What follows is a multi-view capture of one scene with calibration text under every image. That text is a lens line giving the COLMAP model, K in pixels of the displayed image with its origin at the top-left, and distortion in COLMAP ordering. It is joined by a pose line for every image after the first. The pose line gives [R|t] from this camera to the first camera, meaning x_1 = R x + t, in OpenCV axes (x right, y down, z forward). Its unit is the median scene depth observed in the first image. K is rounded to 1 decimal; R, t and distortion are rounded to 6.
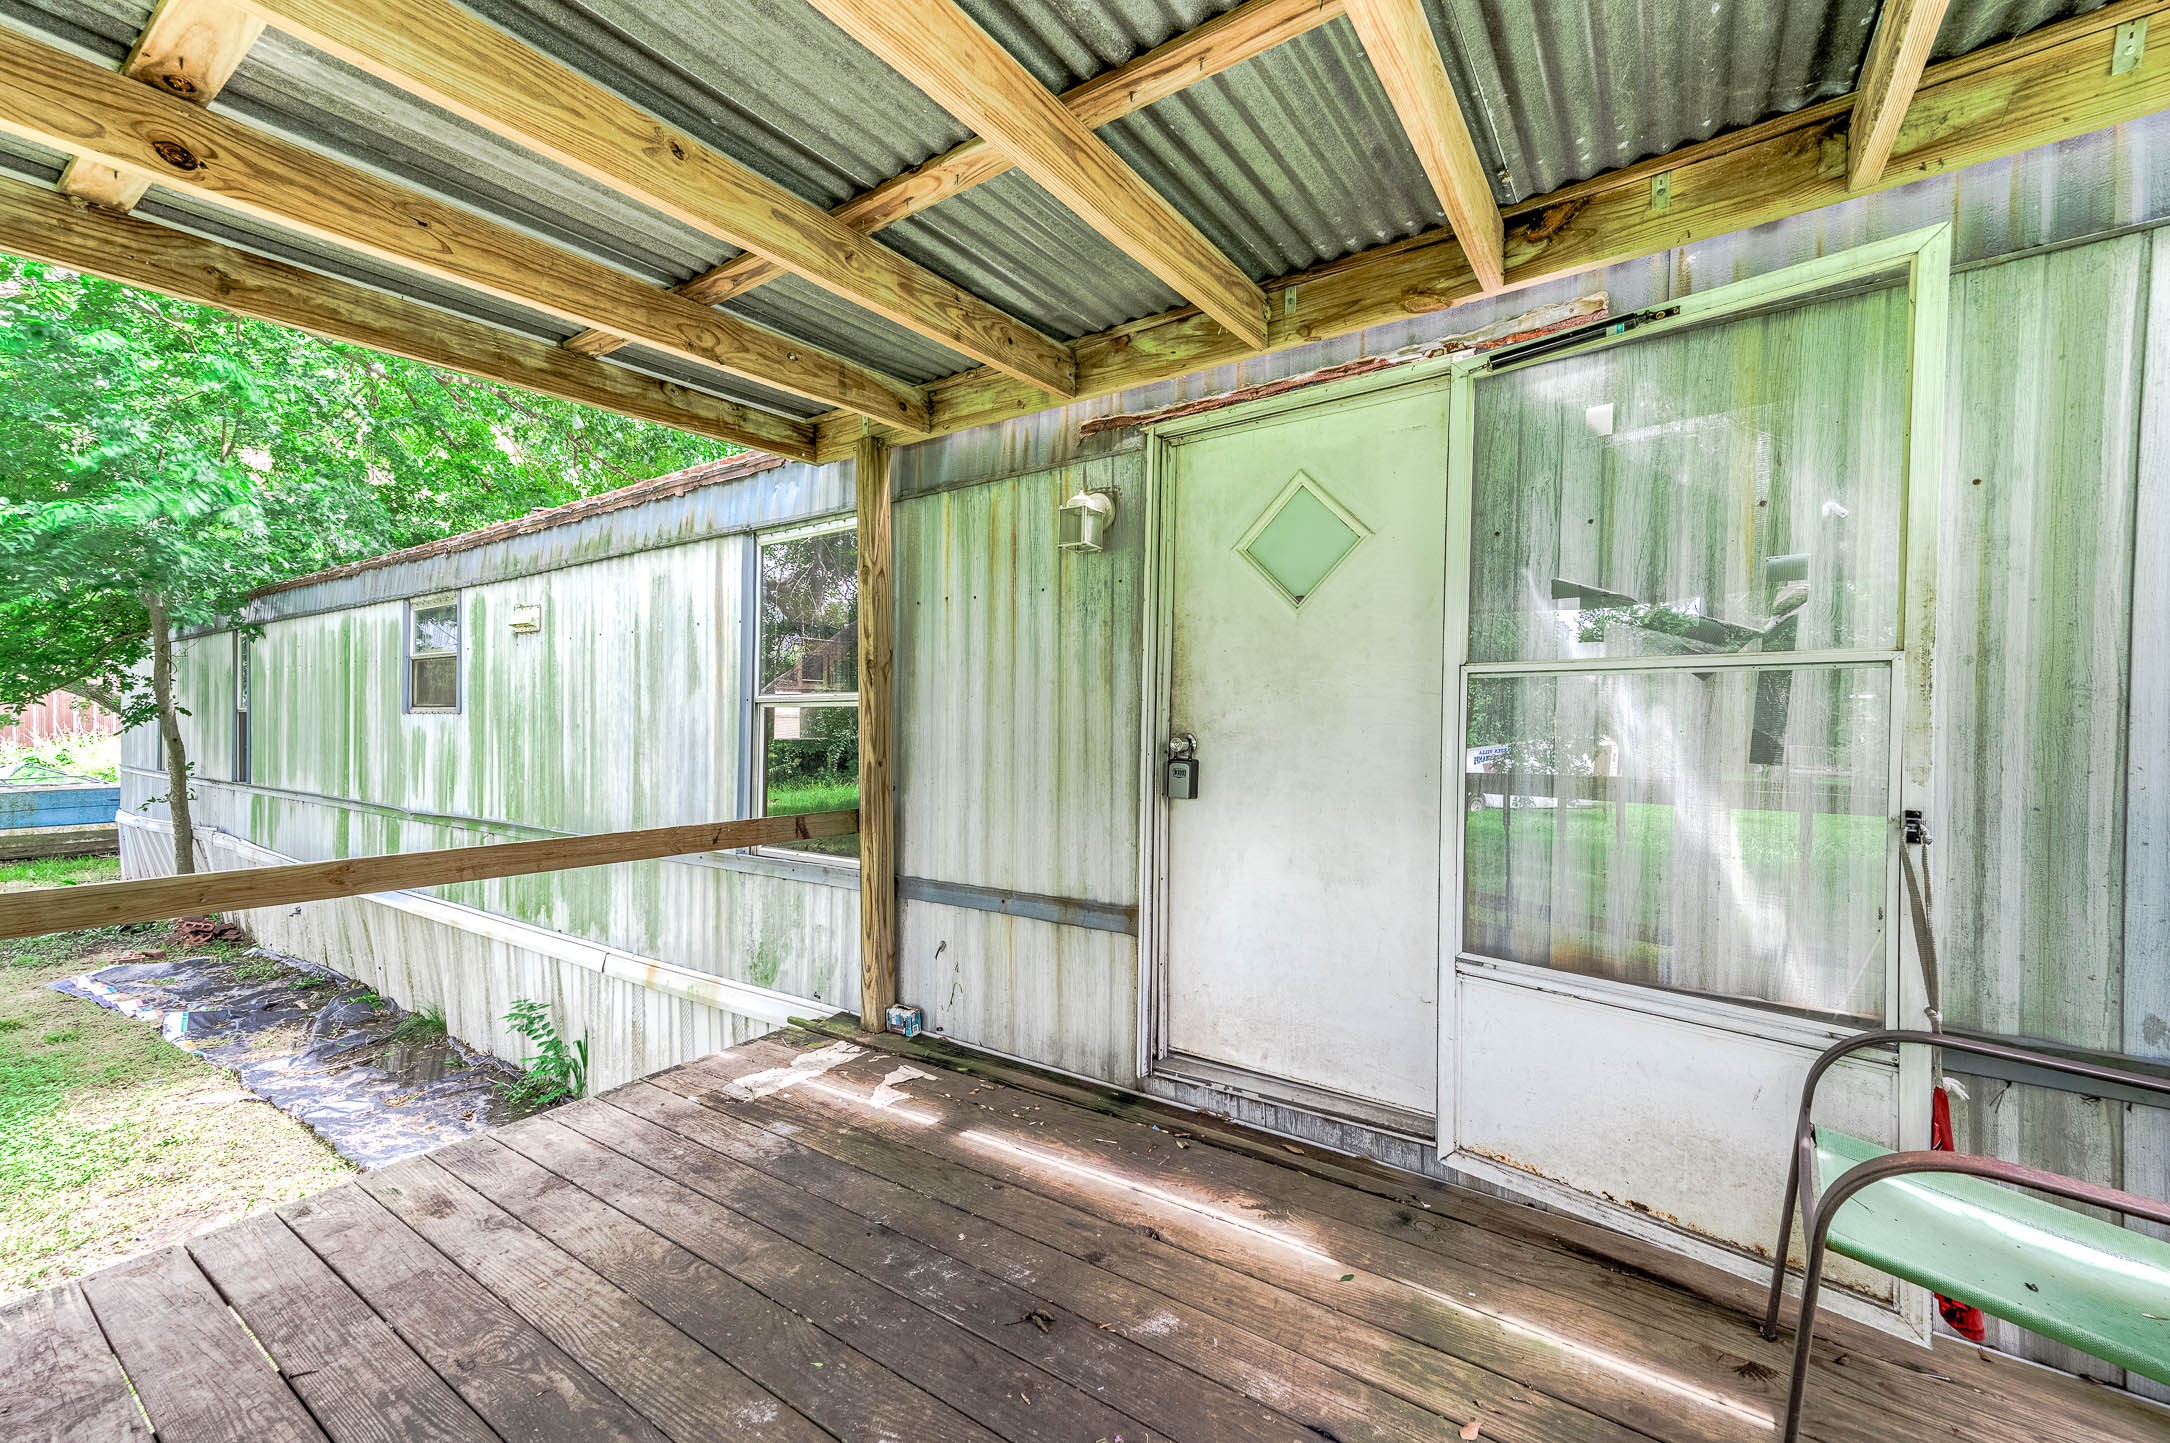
lens RADIAL K [[864.1, 0, 1092.8], [0, 864.1, 729.7], [0, 0, 1]] dist [0.022988, 0.000551]
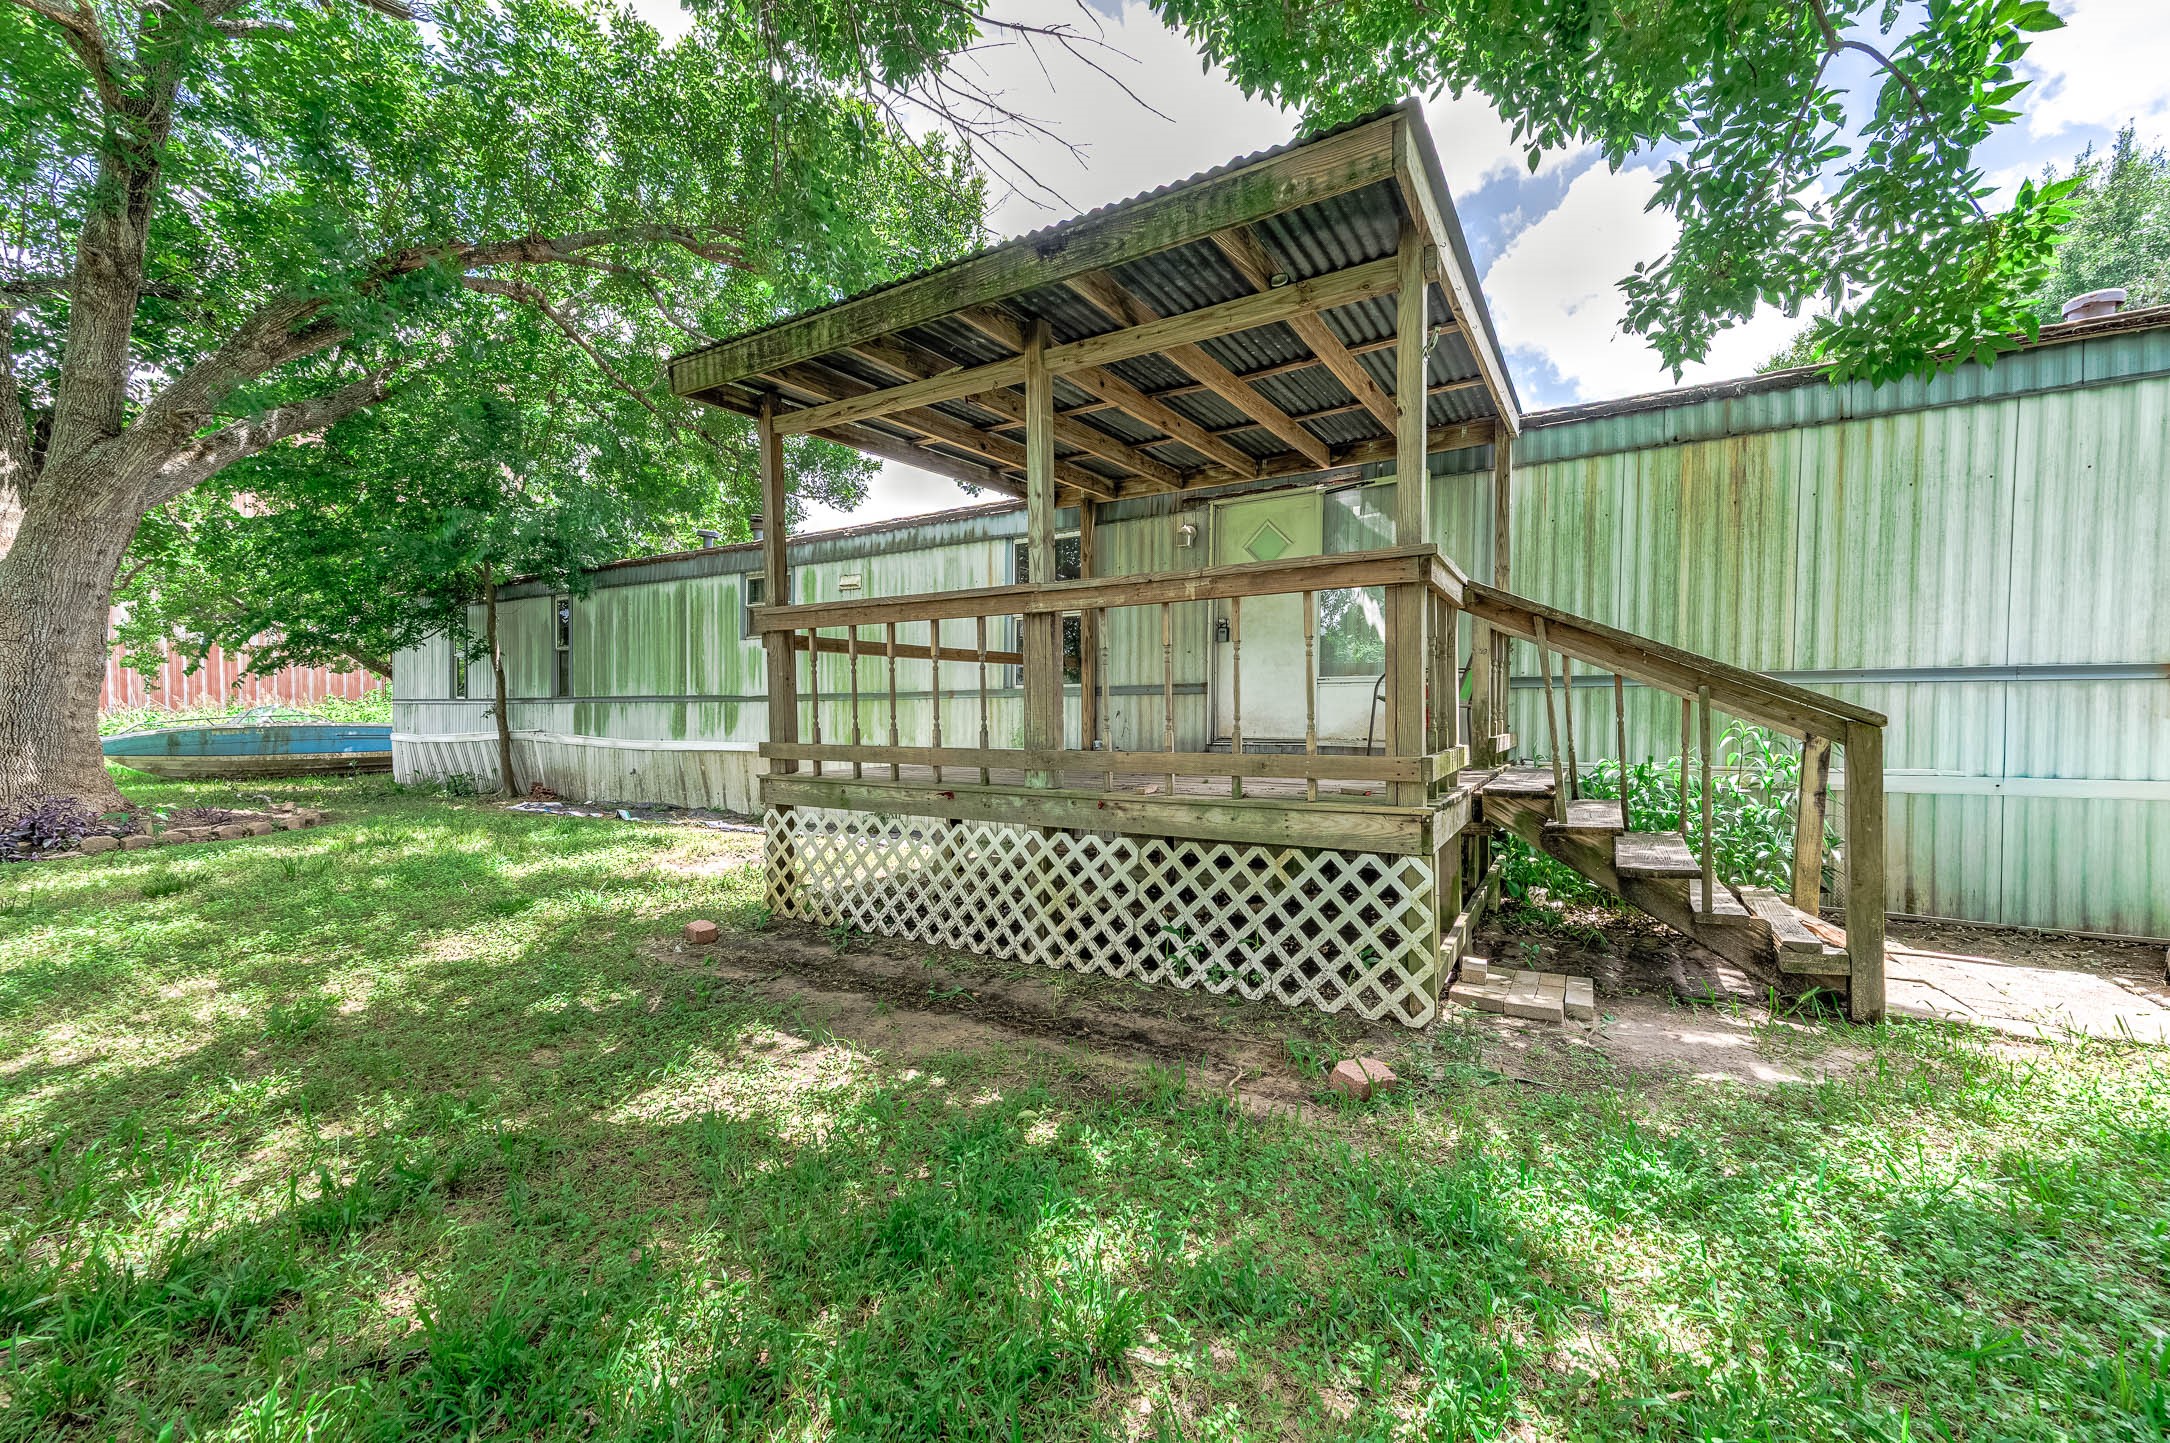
lens RADIAL K [[864.1, 0, 1091.7], [0, 864.1, 719.3], [0, 0, 1]] dist [0.022988, 0.000551]
pose [[0.998665, -0.005298, 0.051383, -0.370811], [0.005290, 0.999986, 0.000292, 0.266048], [-0.051384, -0.000020, 0.998679, -1.374612]]
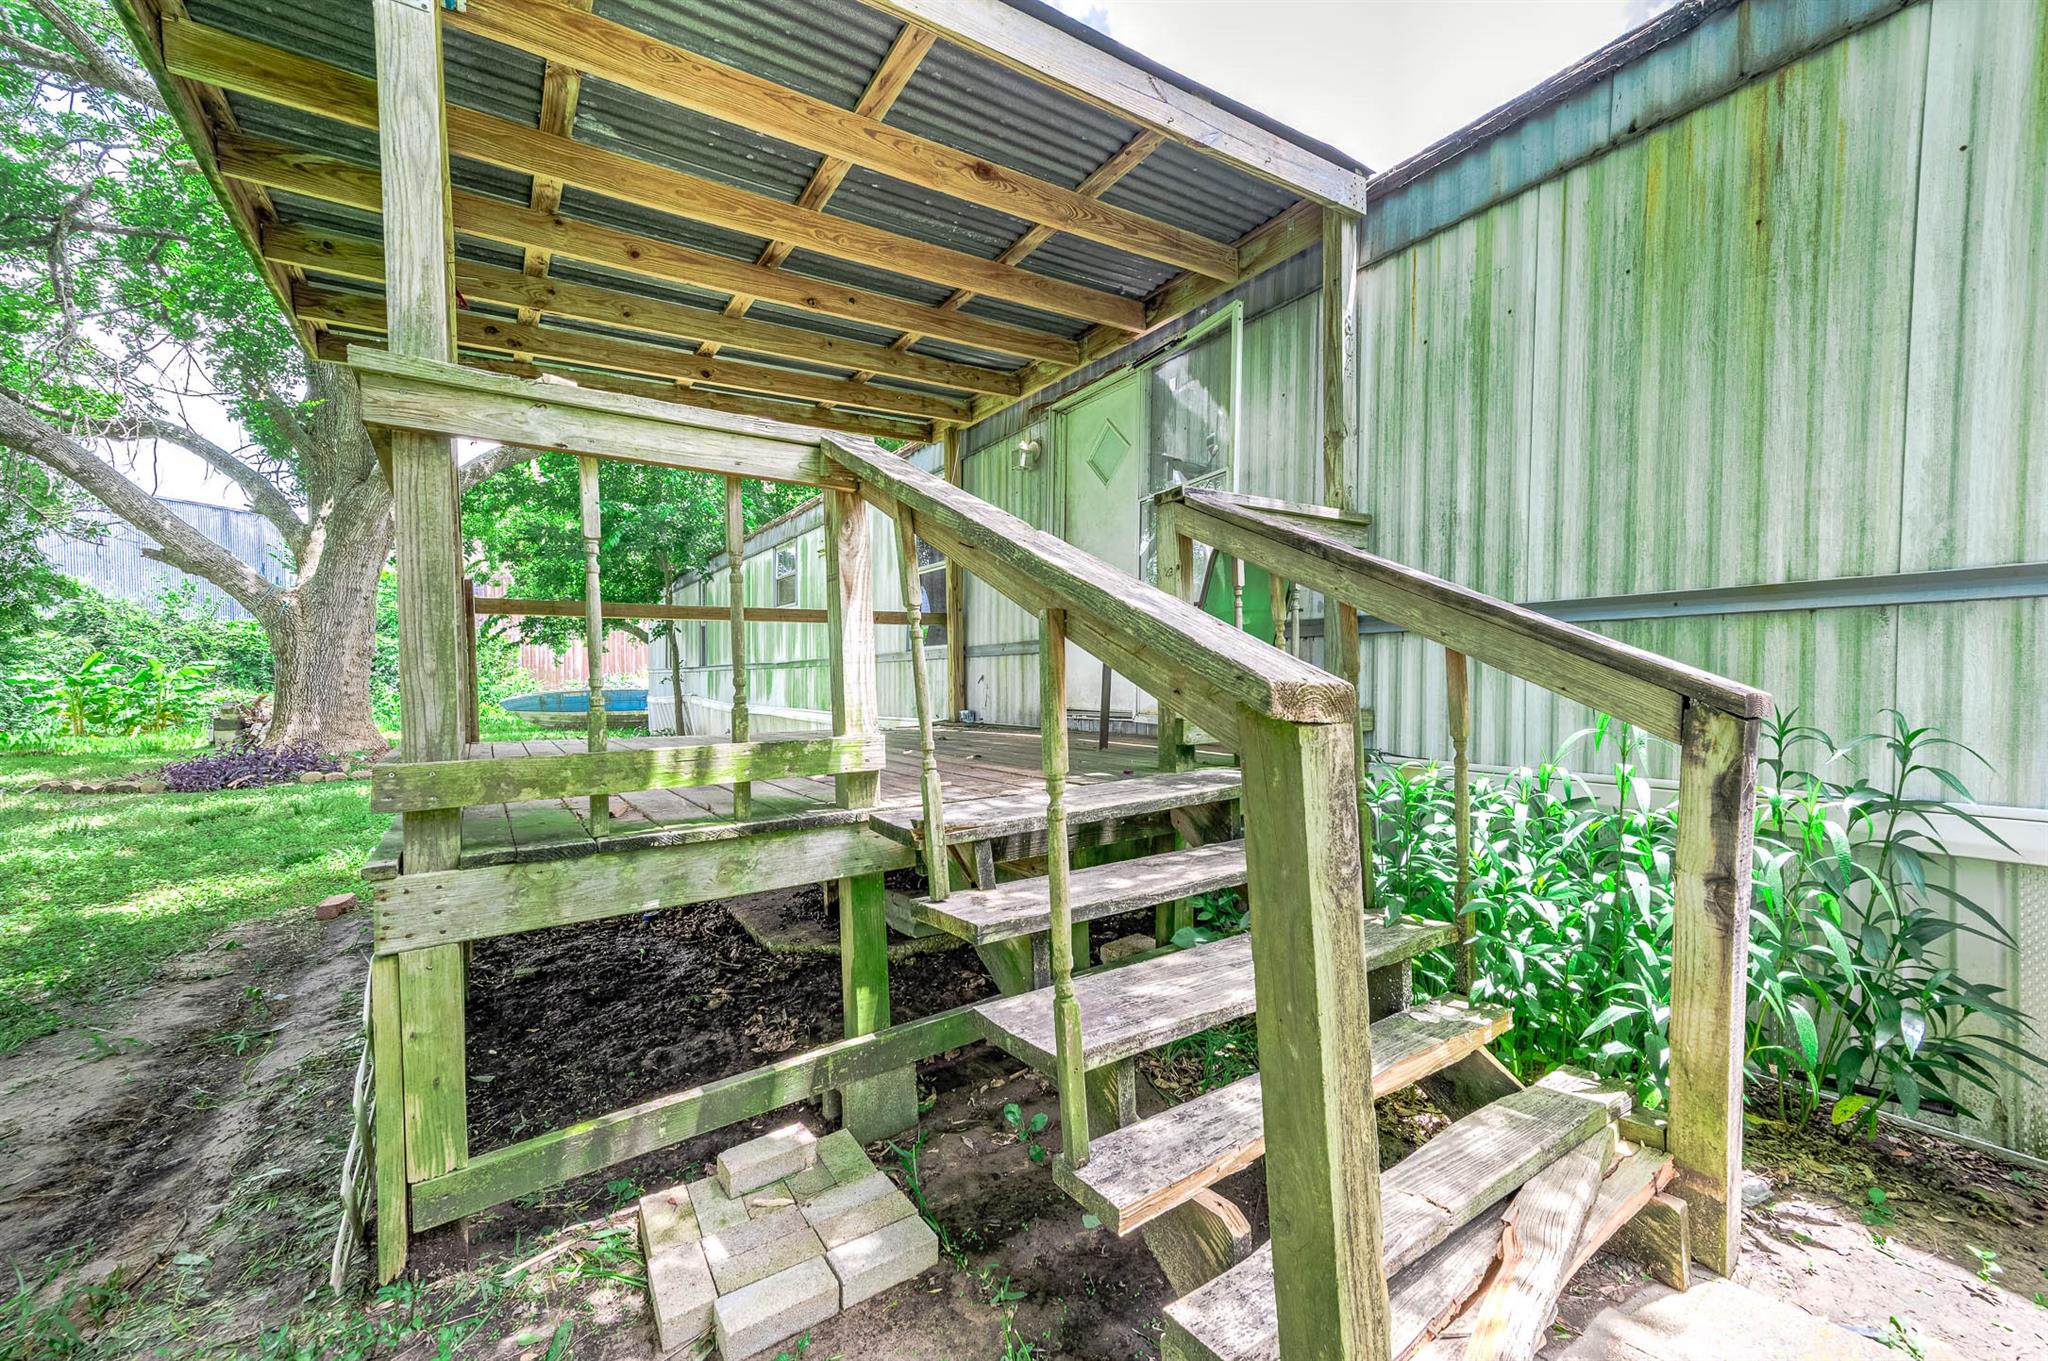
lens RADIAL K [[815.5, 0, 1016.4], [0, 815.5, 670.4], [0, 0, 1]] dist [0.022988, 0.000551]
pose [[0.924088, -0.012926, -0.381962, 0.614149], [0.006247, 0.999805, -0.018720, 0.268117], [0.382129, 0.014912, 0.923989, -0.700979]]
